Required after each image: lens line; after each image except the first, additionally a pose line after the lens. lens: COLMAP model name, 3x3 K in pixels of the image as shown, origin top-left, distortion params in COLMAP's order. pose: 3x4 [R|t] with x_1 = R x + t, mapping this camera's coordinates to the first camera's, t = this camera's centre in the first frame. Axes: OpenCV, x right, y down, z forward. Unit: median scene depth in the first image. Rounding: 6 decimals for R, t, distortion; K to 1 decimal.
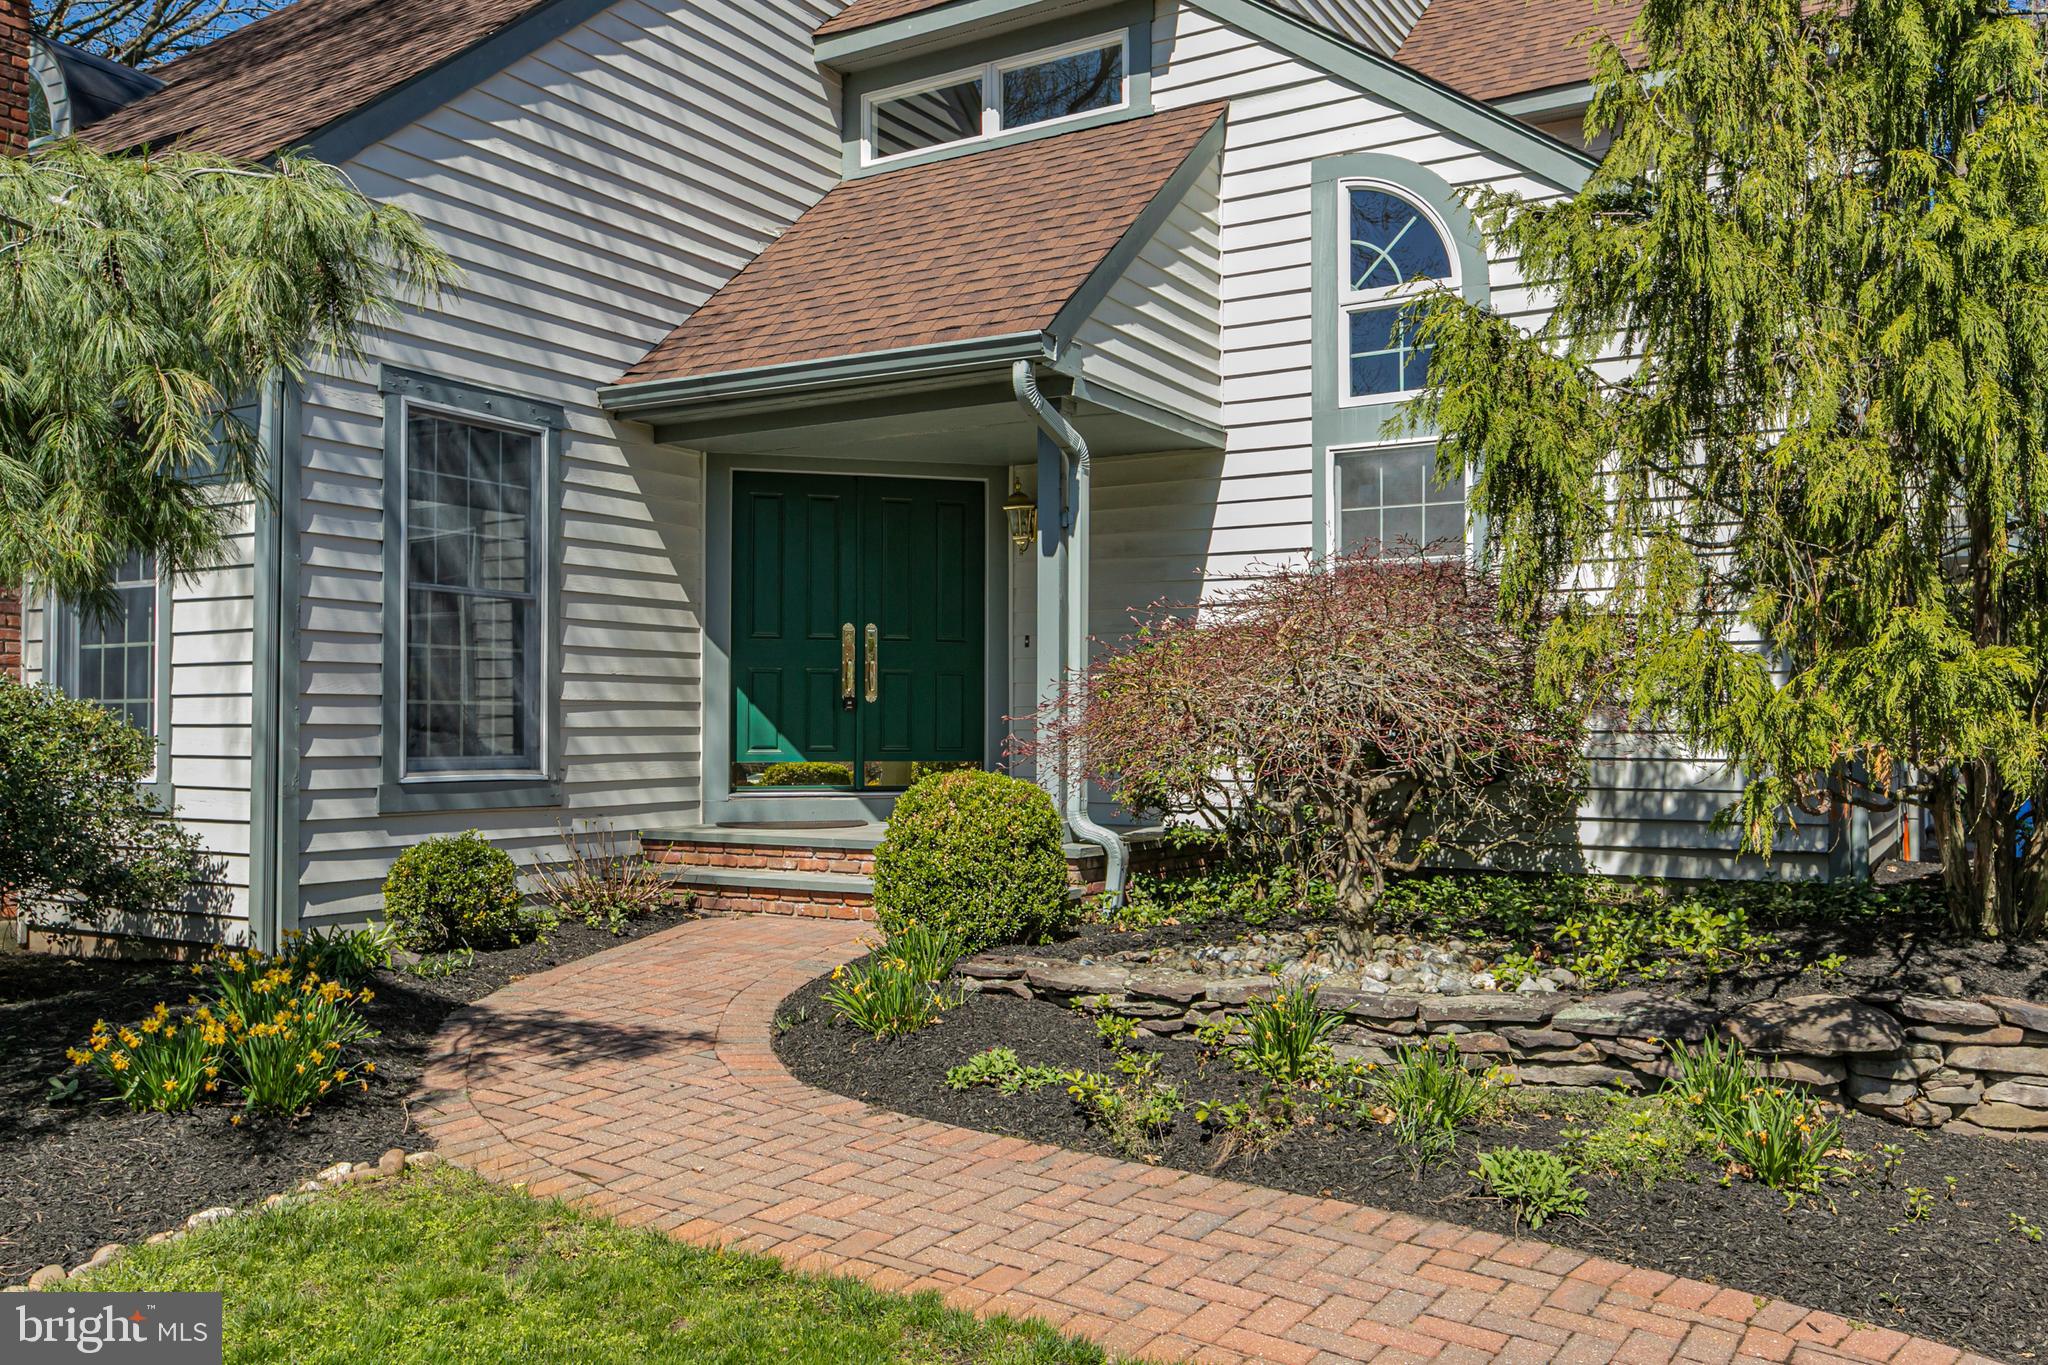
lens RADIAL K [[1604.0, 0, 1019.6], [0, 1604.0, 649.9], [0, 0, 1]] dist [-0.003283, -0.007311]
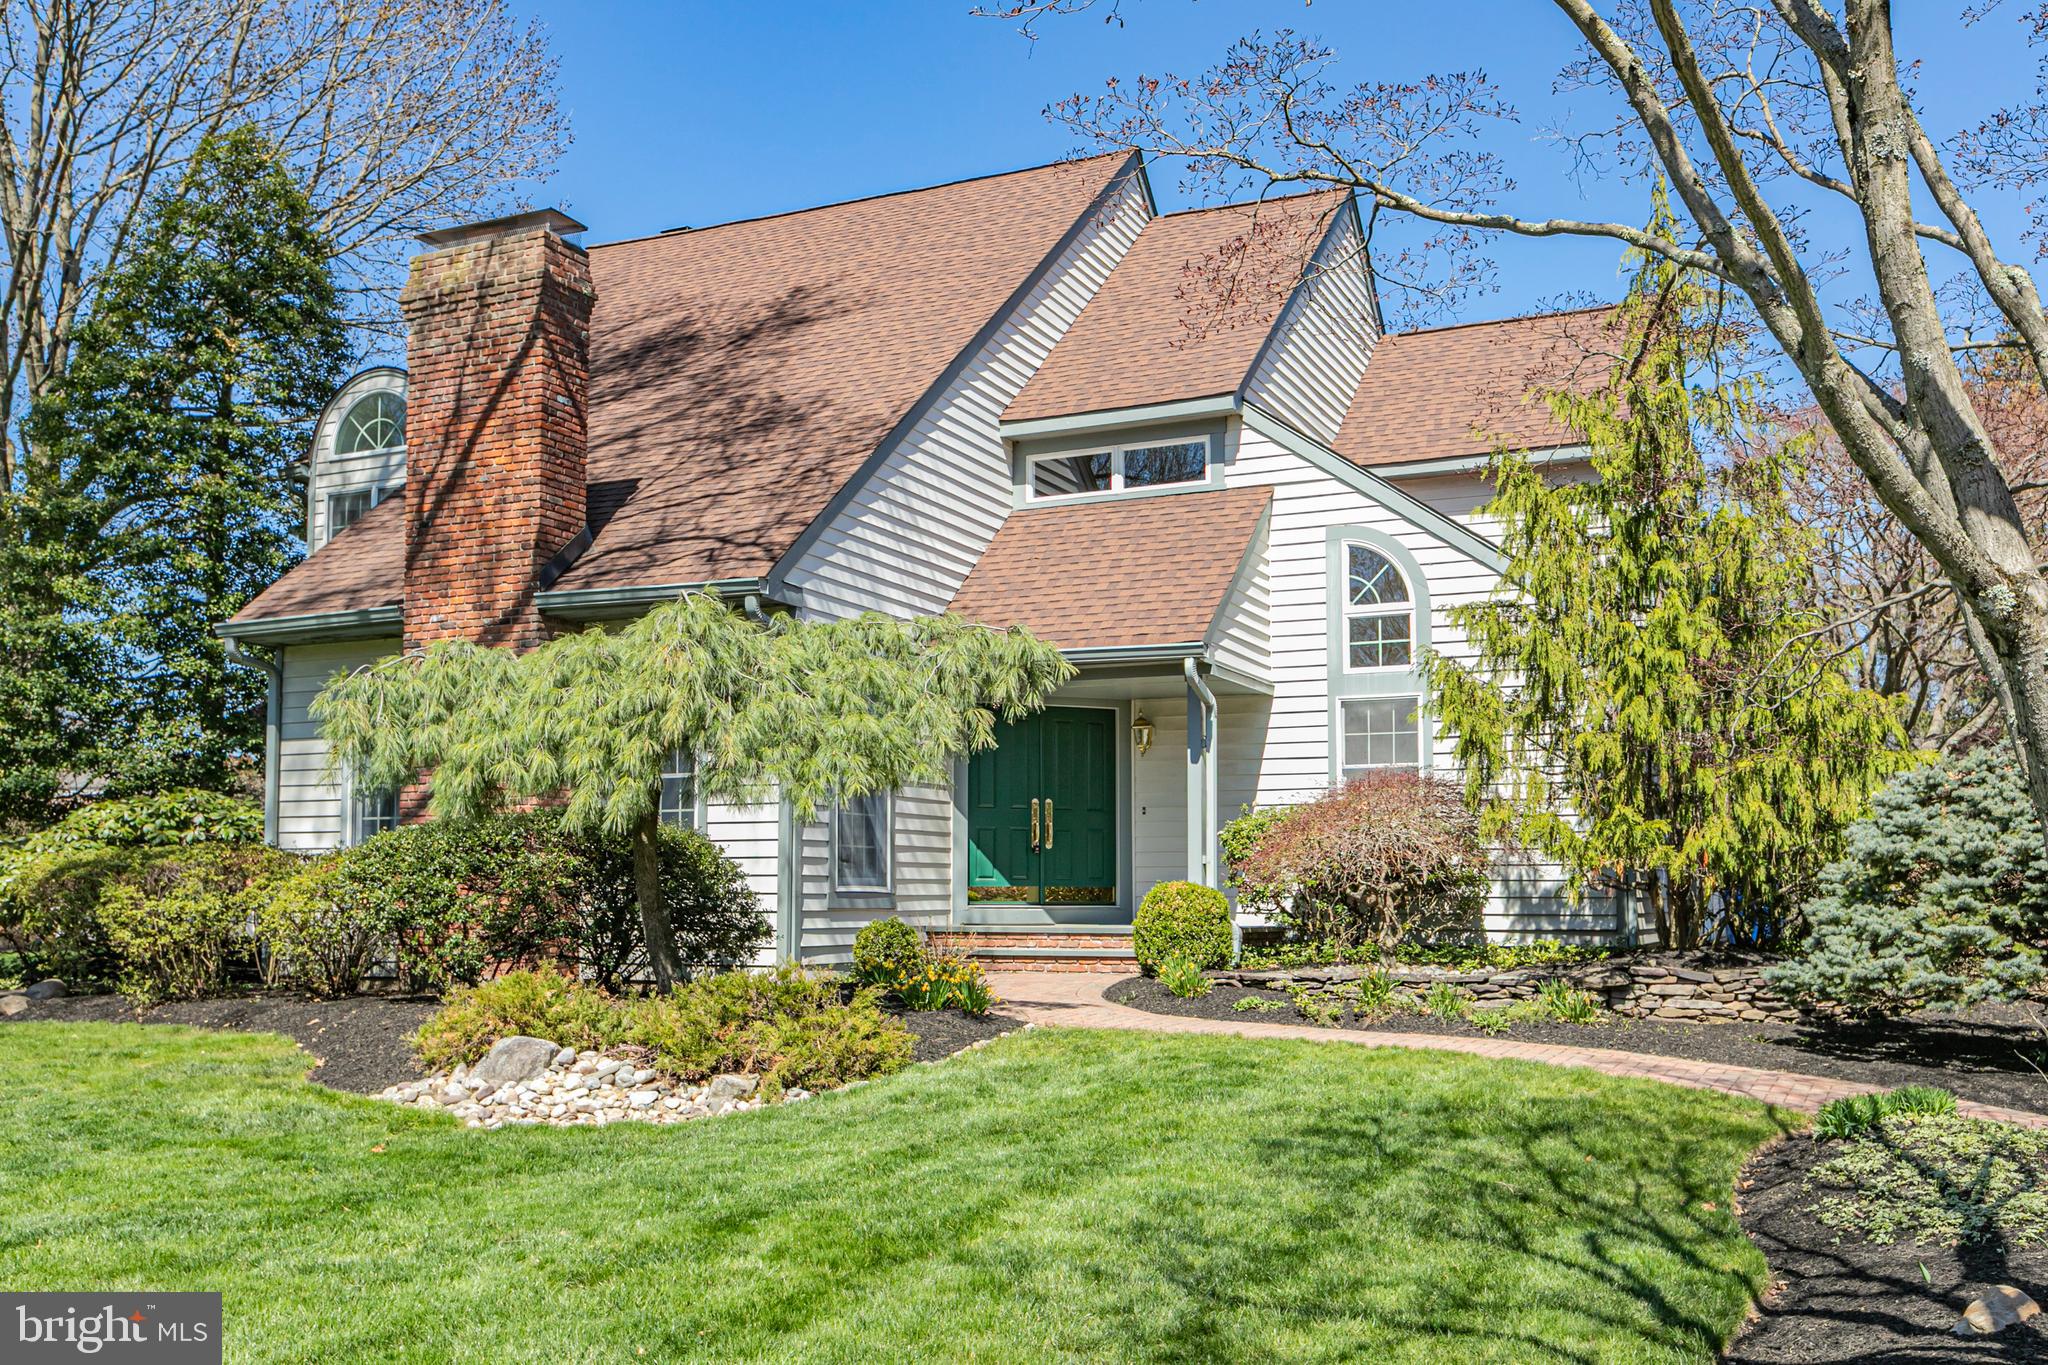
lens RADIAL K [[1809.2, 0, 1024.7], [0, 1809.2, 687.8], [0, 0, 1]] dist [-0.044678, 0.001863]
pose [[0.992978, 0.014233, 0.117444, -0.385812], [-0.006260, 0.997668, -0.067973, -0.005096], [-0.118137, 0.066761, 0.990751, -0.913020]]
